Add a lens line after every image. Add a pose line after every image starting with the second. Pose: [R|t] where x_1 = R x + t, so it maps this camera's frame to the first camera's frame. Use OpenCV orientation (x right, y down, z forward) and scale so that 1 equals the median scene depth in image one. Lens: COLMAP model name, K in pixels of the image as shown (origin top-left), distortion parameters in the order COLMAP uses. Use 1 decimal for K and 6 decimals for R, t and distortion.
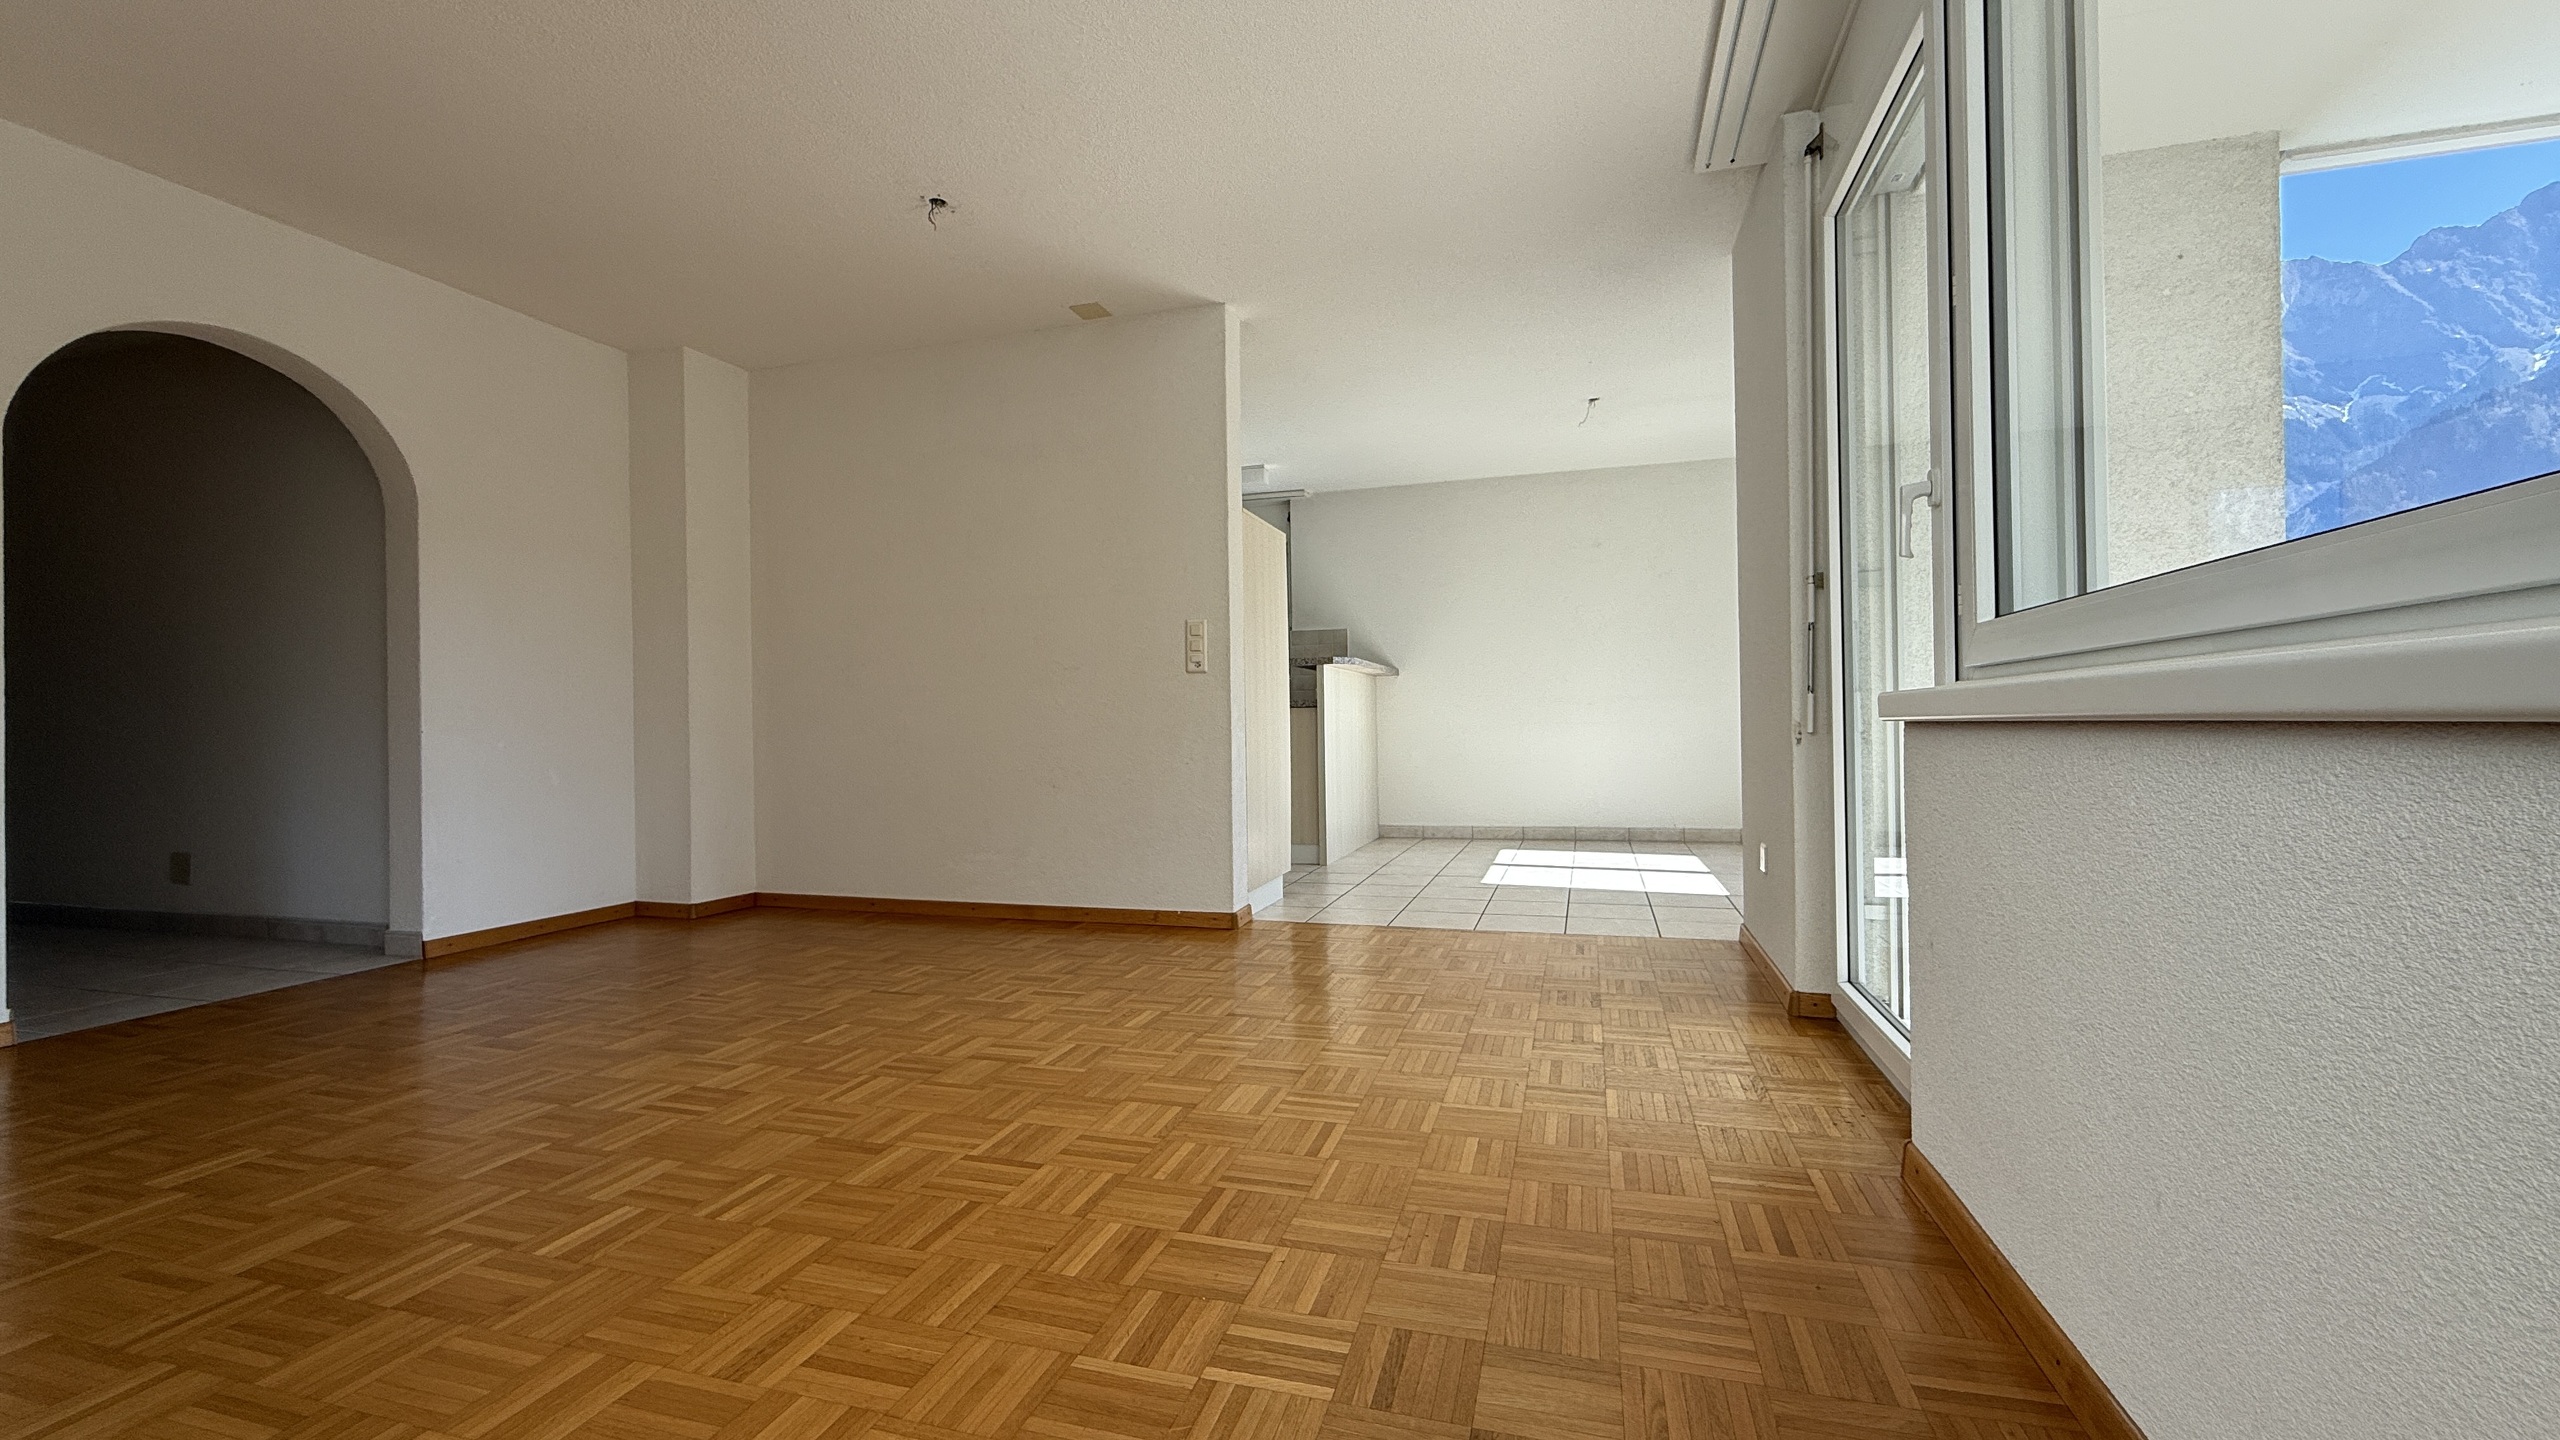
lens RADIAL K [[1023.3, 0, 1277.8], [0, 1023.3, 719.0], [0, 0, 1]] dist [-0.002796, 0.001200]
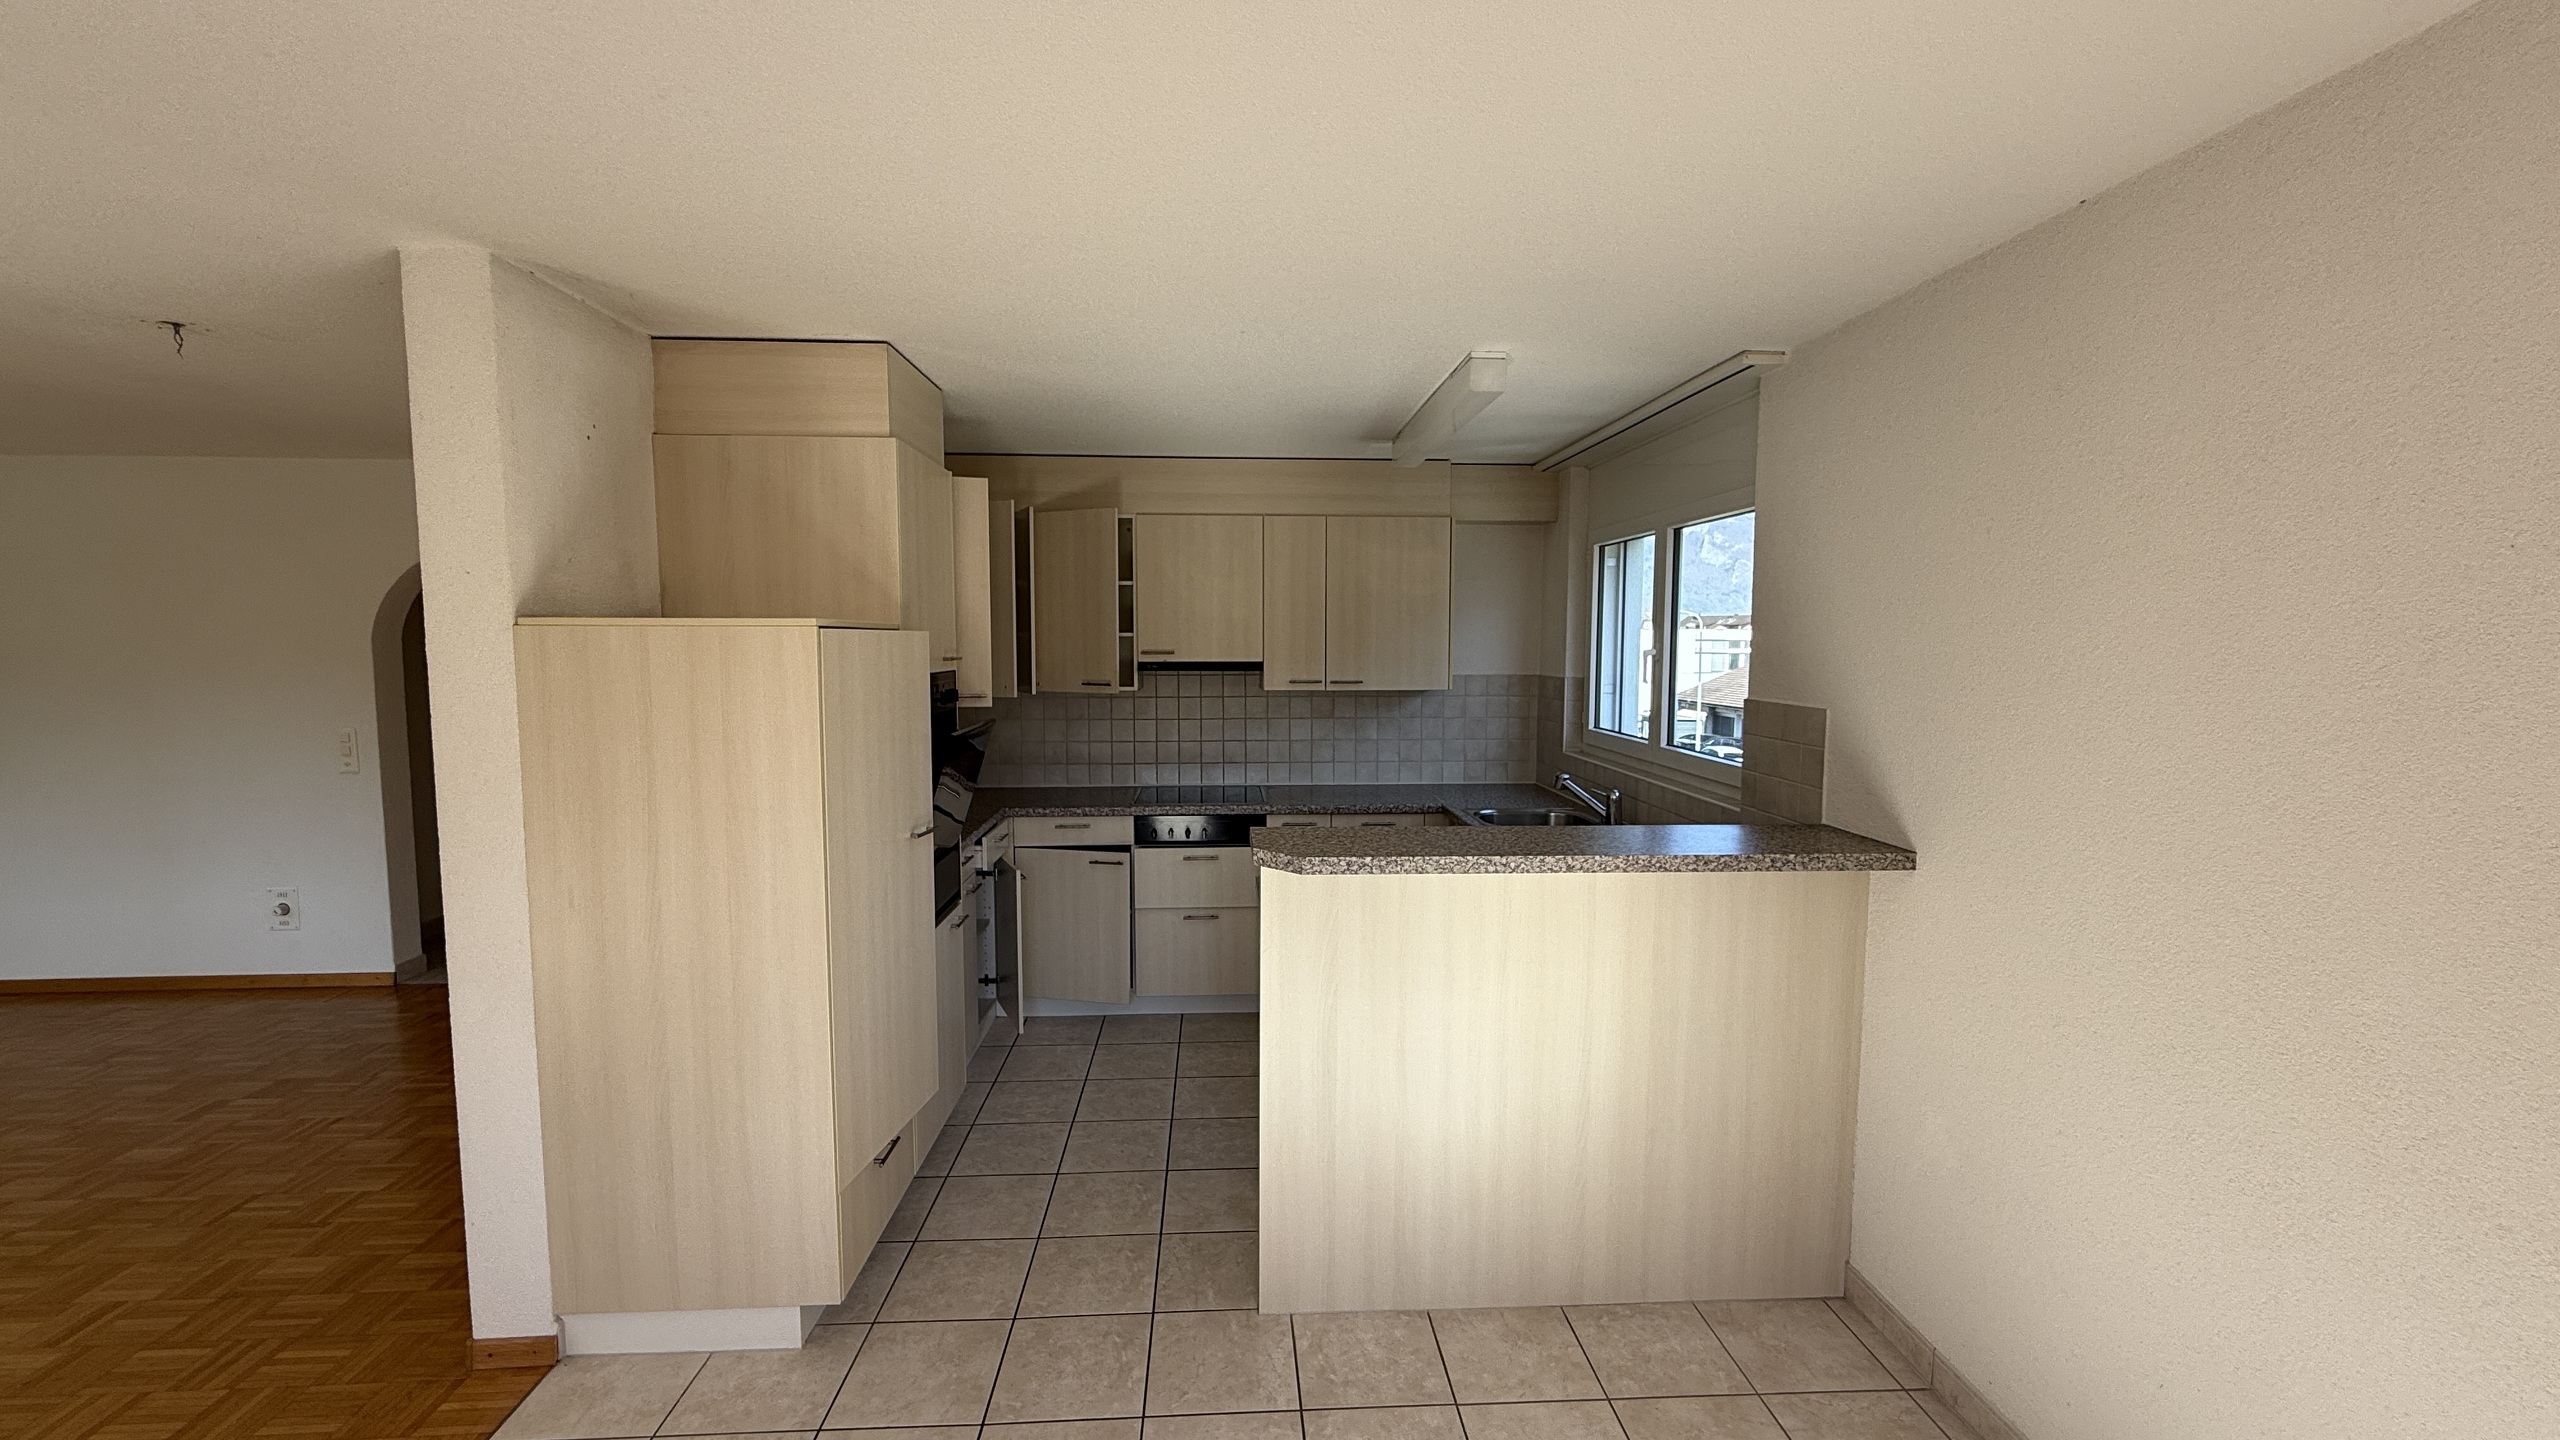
lens RADIAL K [[1023.3, 0, 1278.4], [0, 1023.3, 714.7], [0, 0, 1]] dist [-0.002796, 0.001200]
pose [[0.342222, 0.085939, -0.935681, 1.149760], [-0.000516, 0.995826, 0.091275, -0.394648], [0.939619, -0.030754, 0.340837, 2.305105]]
